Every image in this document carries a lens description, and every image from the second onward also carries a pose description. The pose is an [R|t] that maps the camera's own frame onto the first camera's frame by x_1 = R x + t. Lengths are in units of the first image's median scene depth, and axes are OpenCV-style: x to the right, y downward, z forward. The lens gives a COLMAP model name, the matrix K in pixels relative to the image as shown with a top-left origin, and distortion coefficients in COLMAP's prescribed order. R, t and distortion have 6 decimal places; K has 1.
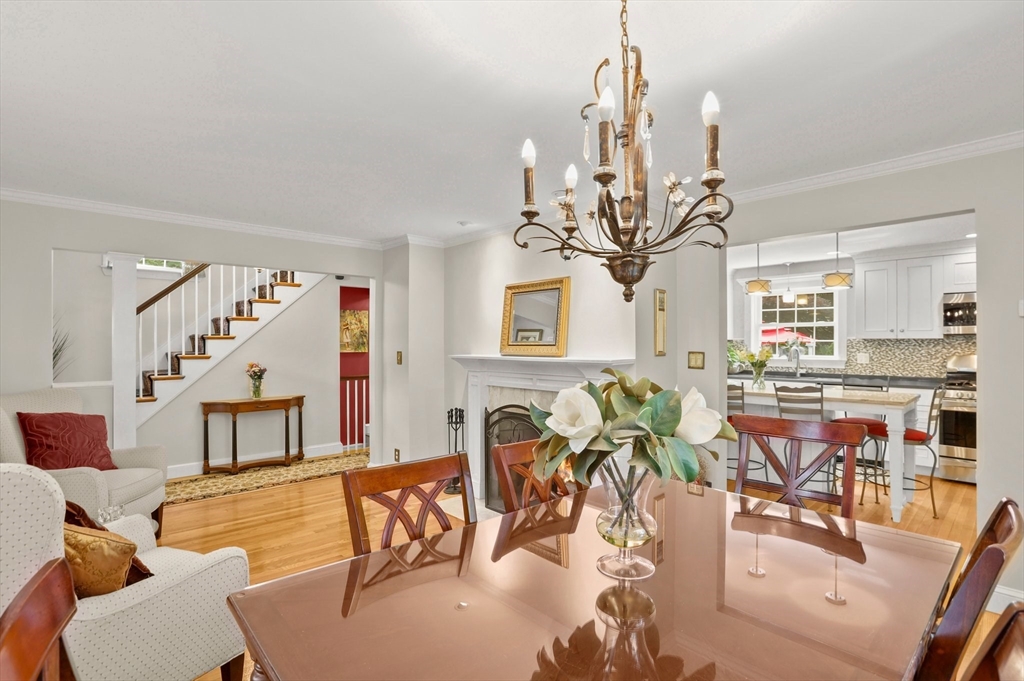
lens RADIAL K [[477.5, 0, 499.1], [0, 477.5, 345.9], [0, 0, 1]] dist [-0.050858, 0.015882]
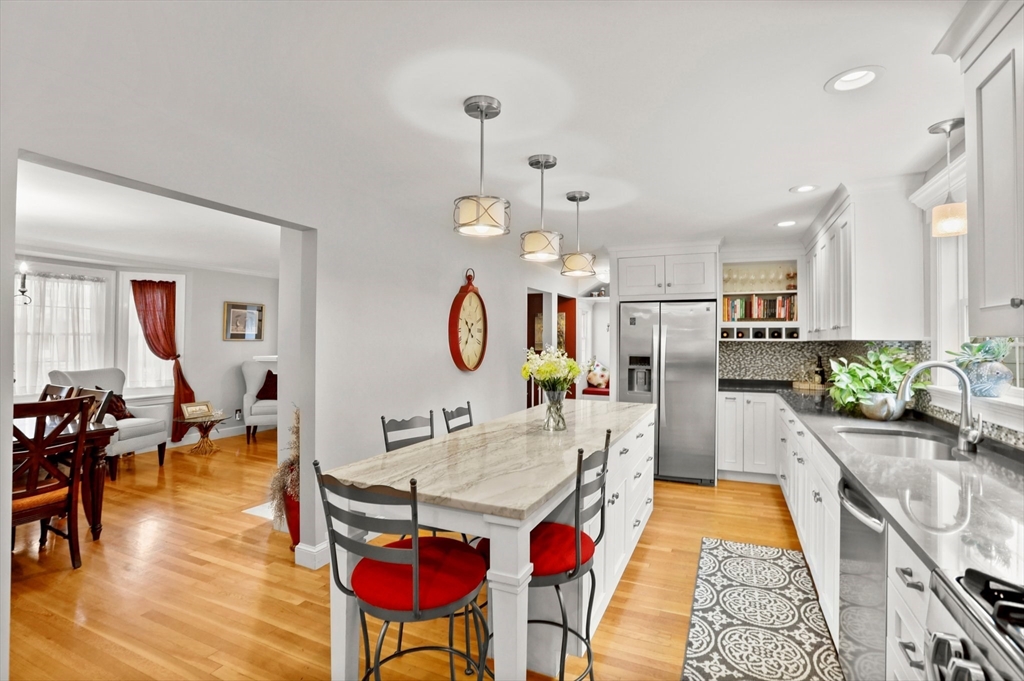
lens RADIAL K [[477.5, 0, 516.5], [0, 477.5, 337.5], [0, 0, 1]] dist [-0.050858, 0.015882]
pose [[0.402367, -0.000558, -0.915478, 1.019340], [-0.010542, 0.999931, -0.005243, -0.012711], [0.915418, 0.011761, 0.402334, 0.714028]]
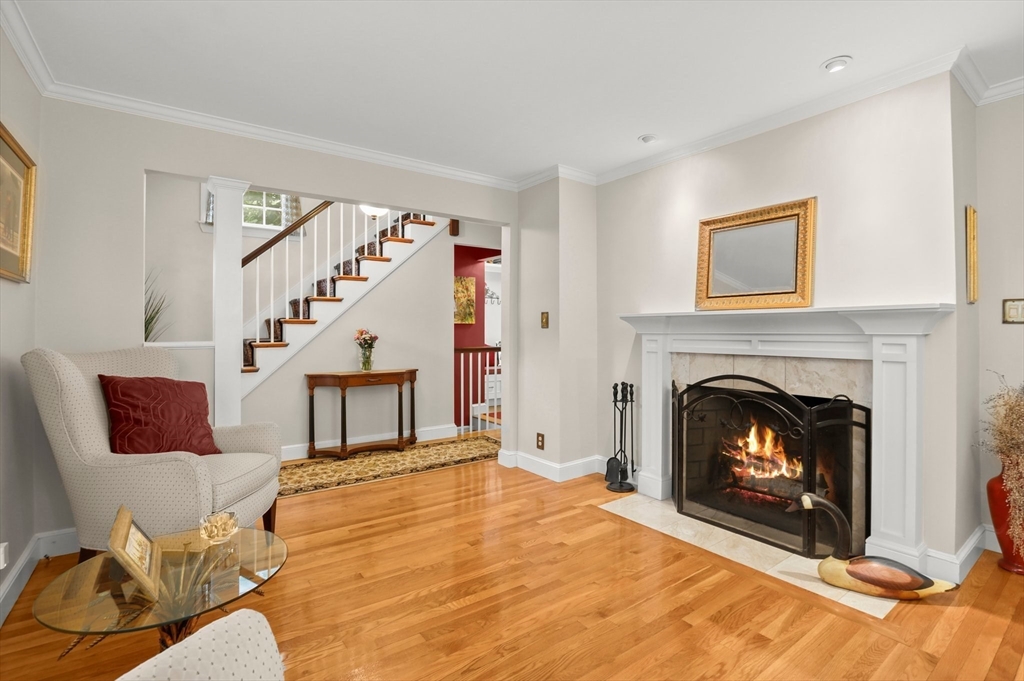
lens RADIAL K [[477.5, 0, 513.8], [0, 477.5, 329.8], [0, 0, 1]] dist [-0.050858, 0.015882]
pose [[0.994687, 0.000097, -0.102947, -0.176689], [-0.000338, 0.999997, -0.002323, 0.043030], [0.102947, 0.002346, 0.994684, 0.189138]]
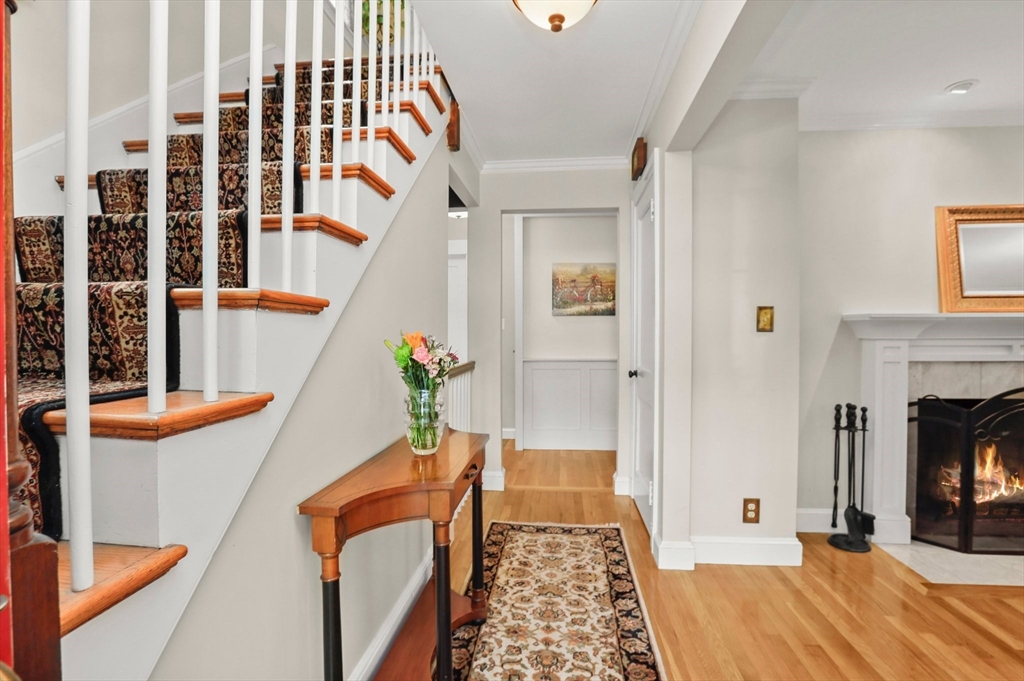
lens RADIAL K [[477.5, 0, 512.1], [0, 477.5, 342.9], [0, 0, 1]] dist [-0.050858, 0.015882]
pose [[0.743849, -0.011762, 0.668244, -0.738319], [0.001240, 0.999868, 0.016219, 0.042155], [-0.668346, -0.011236, 0.743766, 0.797952]]
